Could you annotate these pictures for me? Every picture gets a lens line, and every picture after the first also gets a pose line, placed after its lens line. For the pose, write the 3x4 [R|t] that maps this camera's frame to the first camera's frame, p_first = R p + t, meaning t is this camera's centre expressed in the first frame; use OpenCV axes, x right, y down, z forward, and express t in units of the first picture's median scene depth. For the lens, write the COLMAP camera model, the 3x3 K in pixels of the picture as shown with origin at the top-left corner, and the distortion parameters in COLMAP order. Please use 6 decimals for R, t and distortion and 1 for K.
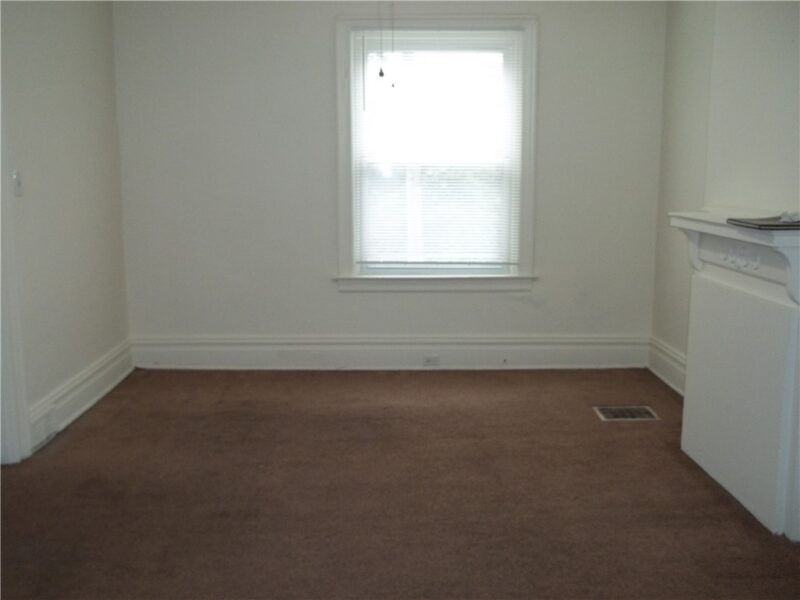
lens RADIAL K [[779.0, 0, 400.0], [0, 779.0, 300.0], [0, 0, 1]] dist [-0.003229, 0.001382]
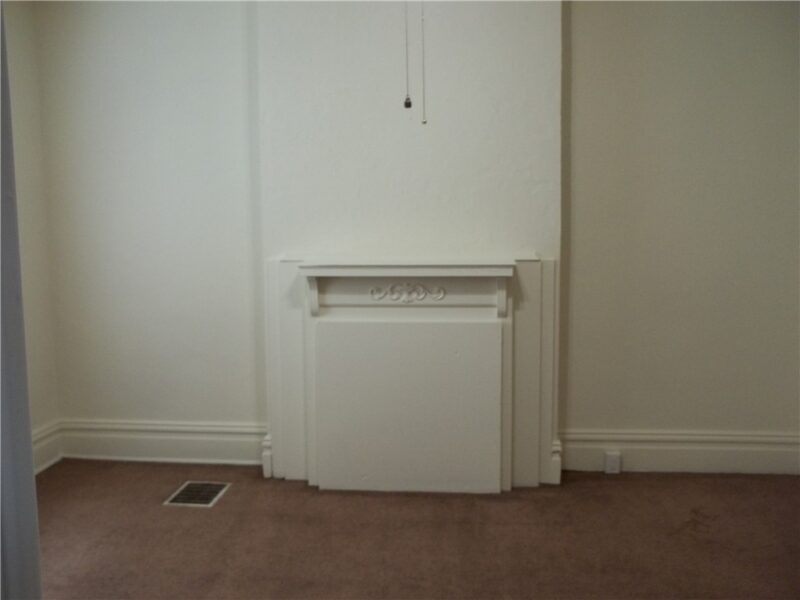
lens RADIAL K [[779.0, 0, 400.0], [0, 779.0, 300.0], [0, 0, 1]] dist [-0.003229, 0.001382]
pose [[0.132710, -0.114288, 0.984544, -0.465020], [0.176677, 0.980149, 0.089963, -0.097807], [-0.975281, 0.162007, 0.150267, 0.529537]]
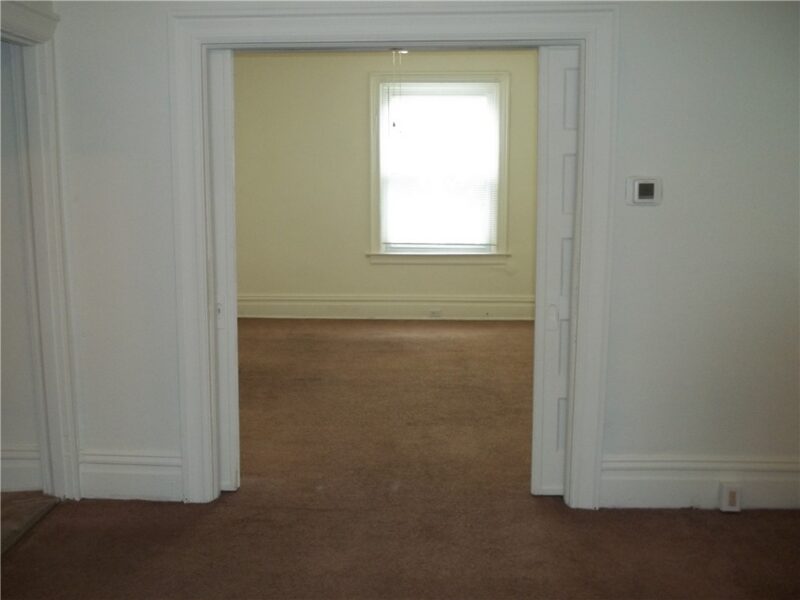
lens RADIAL K [[779.0, 0, 400.0], [0, 779.0, 300.0], [0, 0, 1]] dist [-0.003229, 0.001382]
pose [[0.998994, 0.008373, -0.044057, 0.040304], [-0.008742, 0.999928, -0.008181, 0.068583], [0.043985, 0.008558, 0.998996, -0.434247]]
